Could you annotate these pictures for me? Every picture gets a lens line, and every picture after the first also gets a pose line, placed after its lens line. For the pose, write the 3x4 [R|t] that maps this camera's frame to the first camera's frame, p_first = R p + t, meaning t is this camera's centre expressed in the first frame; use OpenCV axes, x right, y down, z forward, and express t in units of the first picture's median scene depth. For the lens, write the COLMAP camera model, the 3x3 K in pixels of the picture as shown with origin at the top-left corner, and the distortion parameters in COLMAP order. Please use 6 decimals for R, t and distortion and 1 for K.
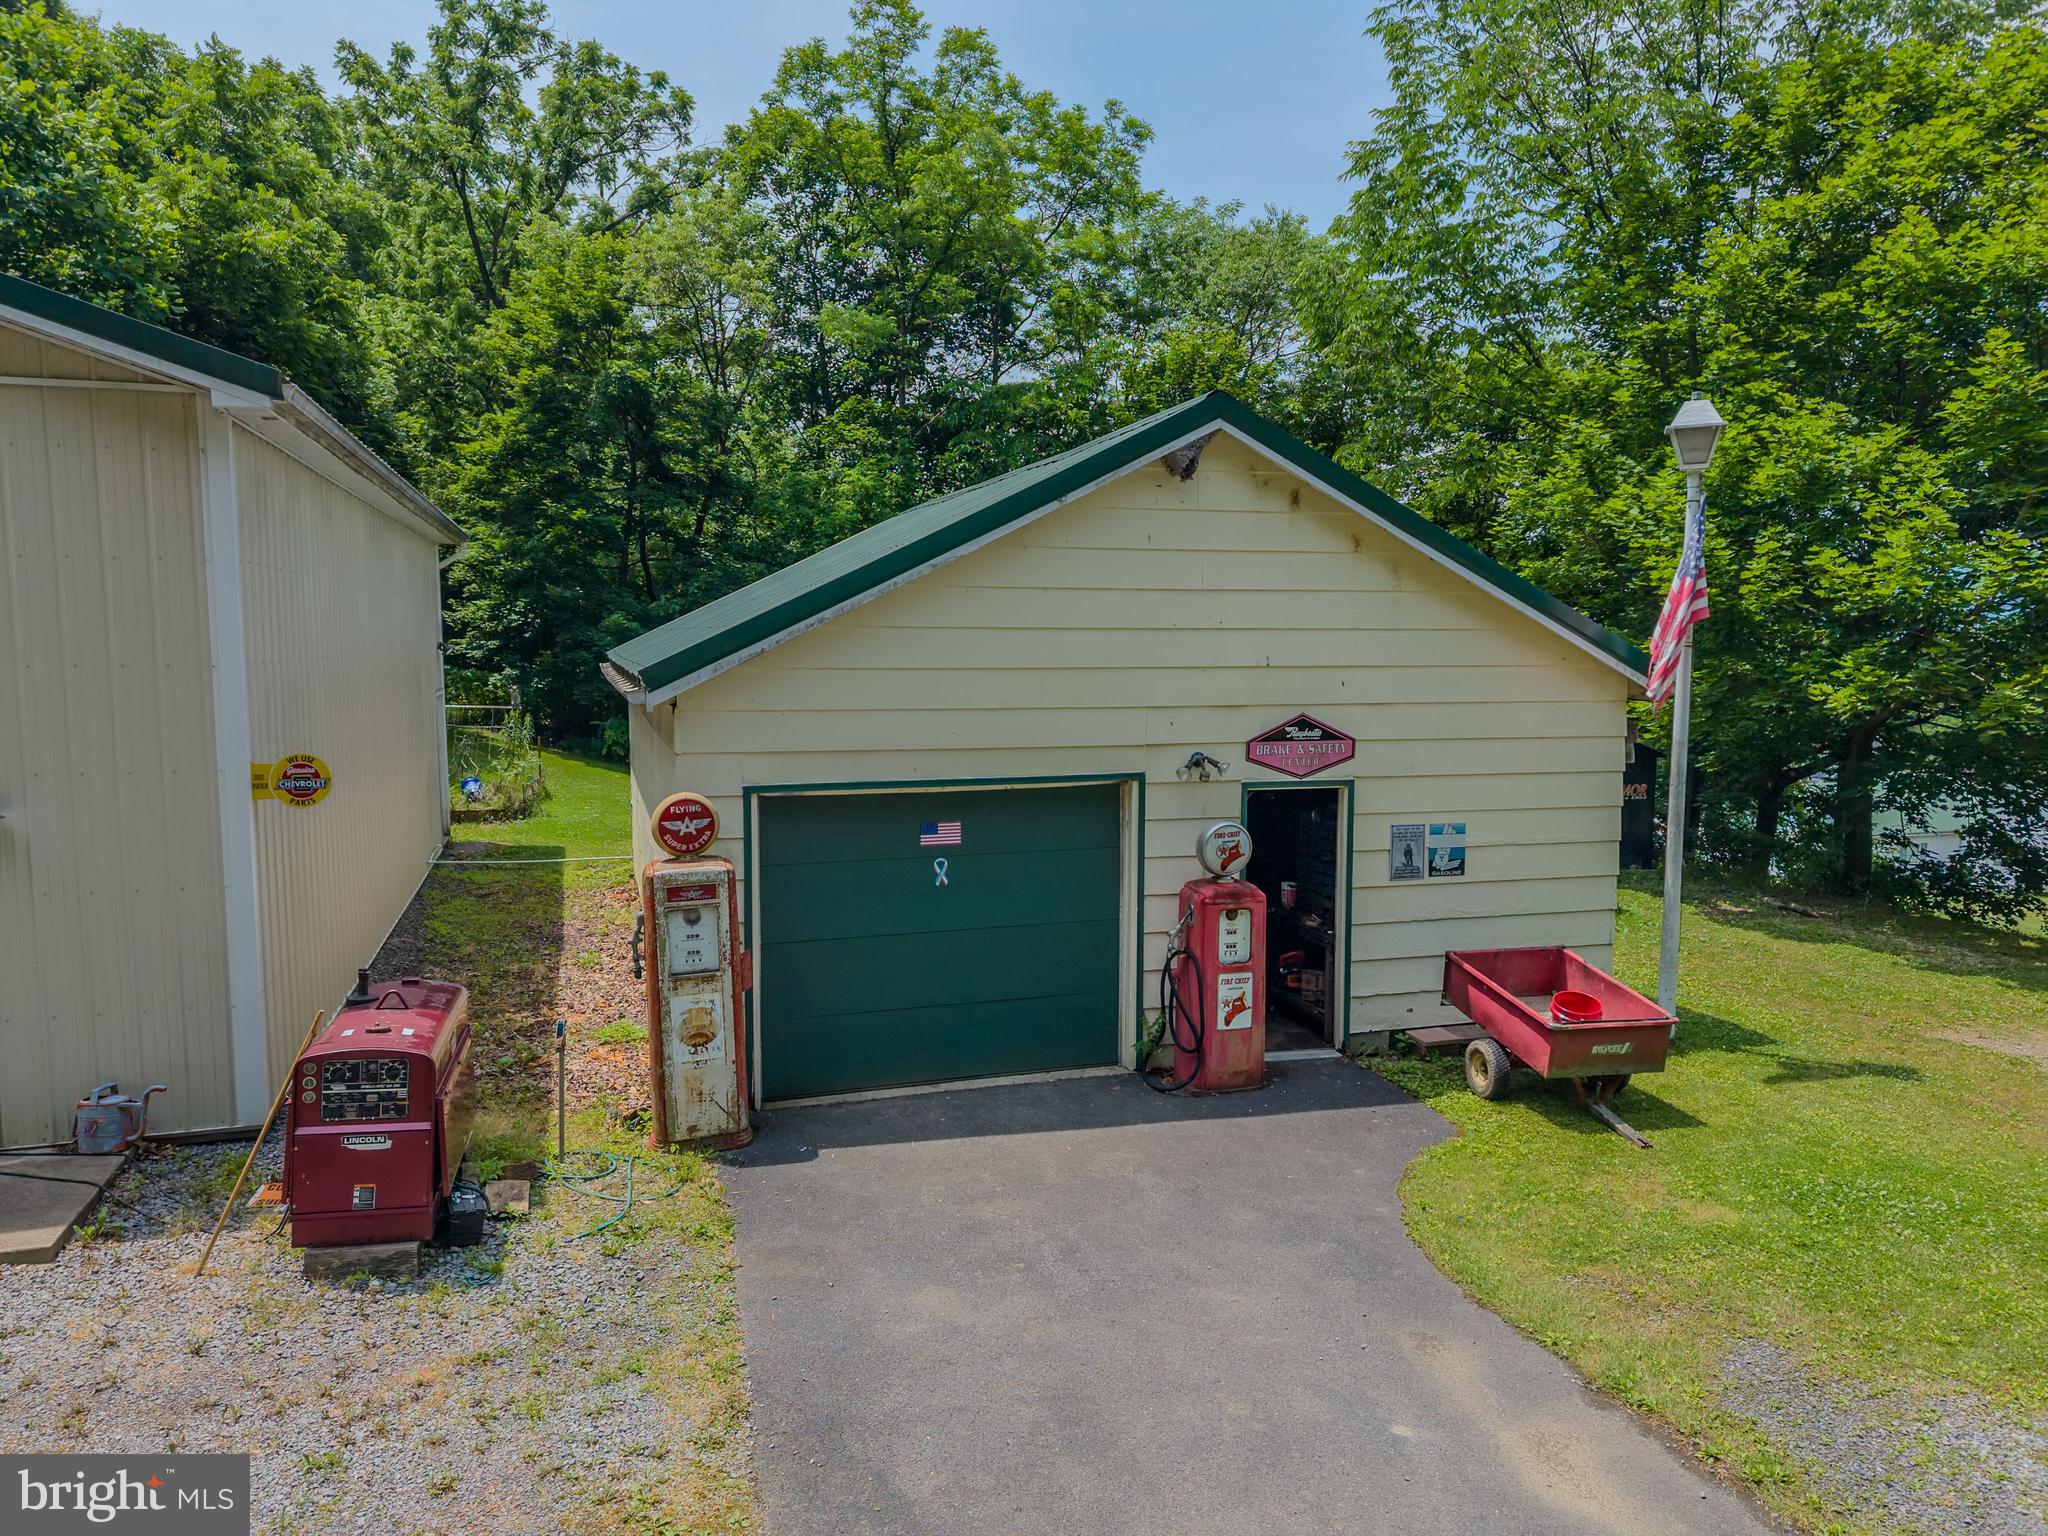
lens RADIAL K [[1383.2, 0, 1010.1], [0, 1383.2, 772.0], [0, 0, 1]] dist [0.012780, -0.012275]
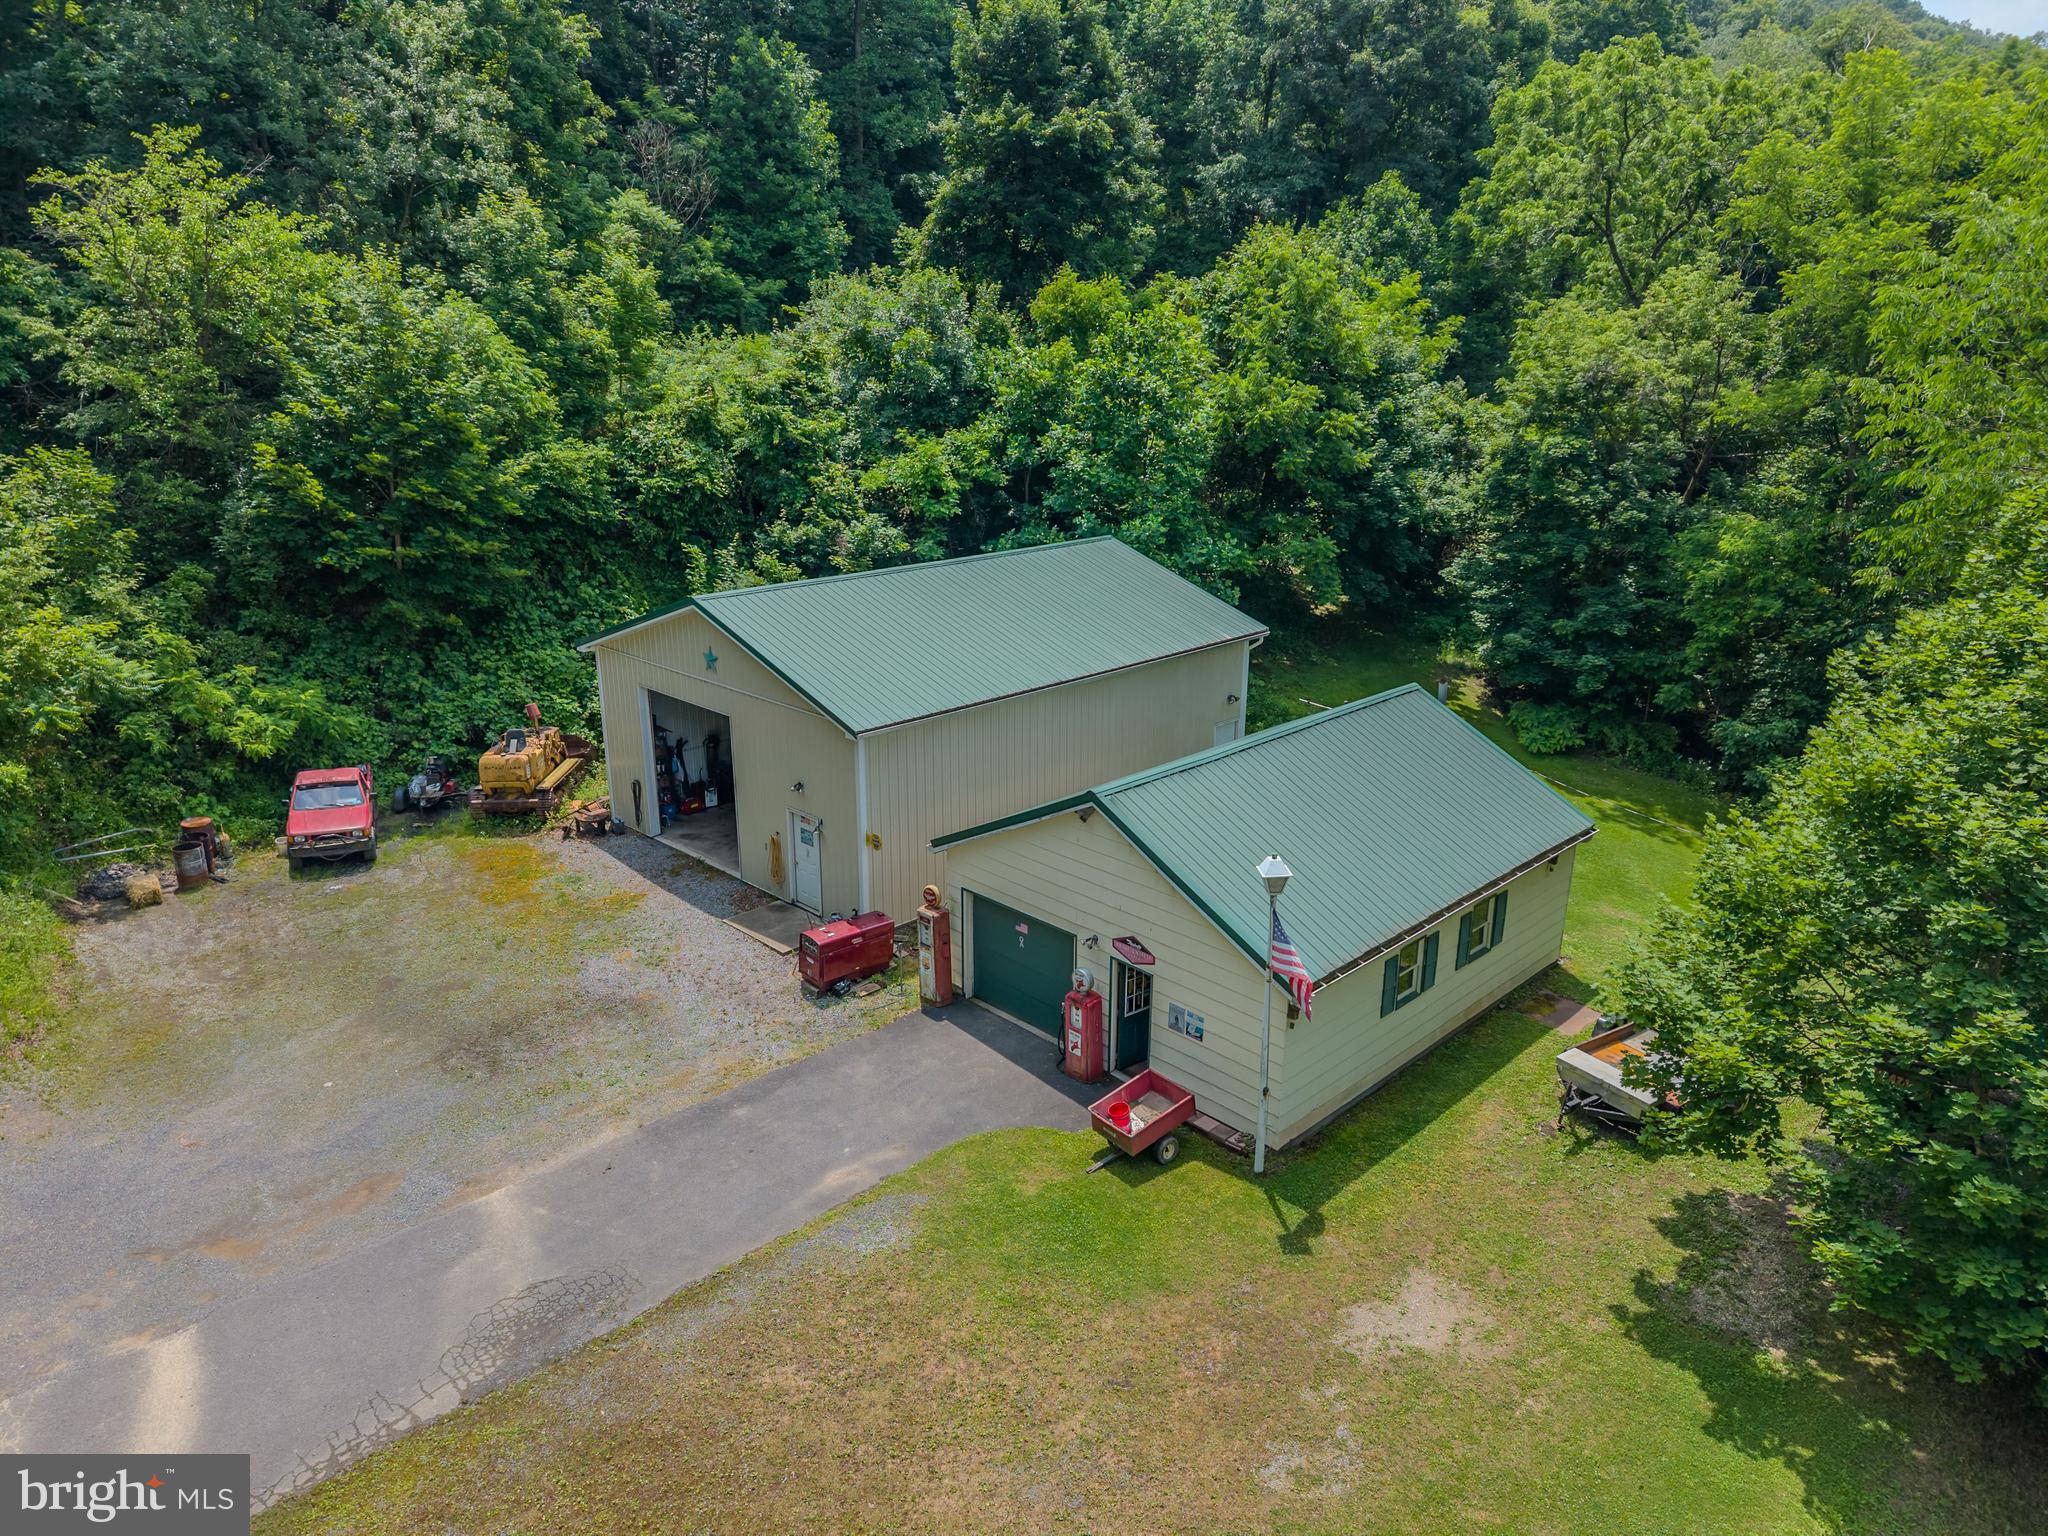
lens RADIAL K [[1369.0, 0, 1007.3], [0, 1369.0, 796.1], [0, 0, 1]] dist [0.059855, -0.072865]
pose [[0.445550, 0.284508, -0.848847, 2.099902], [-0.089268, 0.957553, 0.274088, -0.916665], [0.890796, -0.046345, 0.452035, -0.125222]]
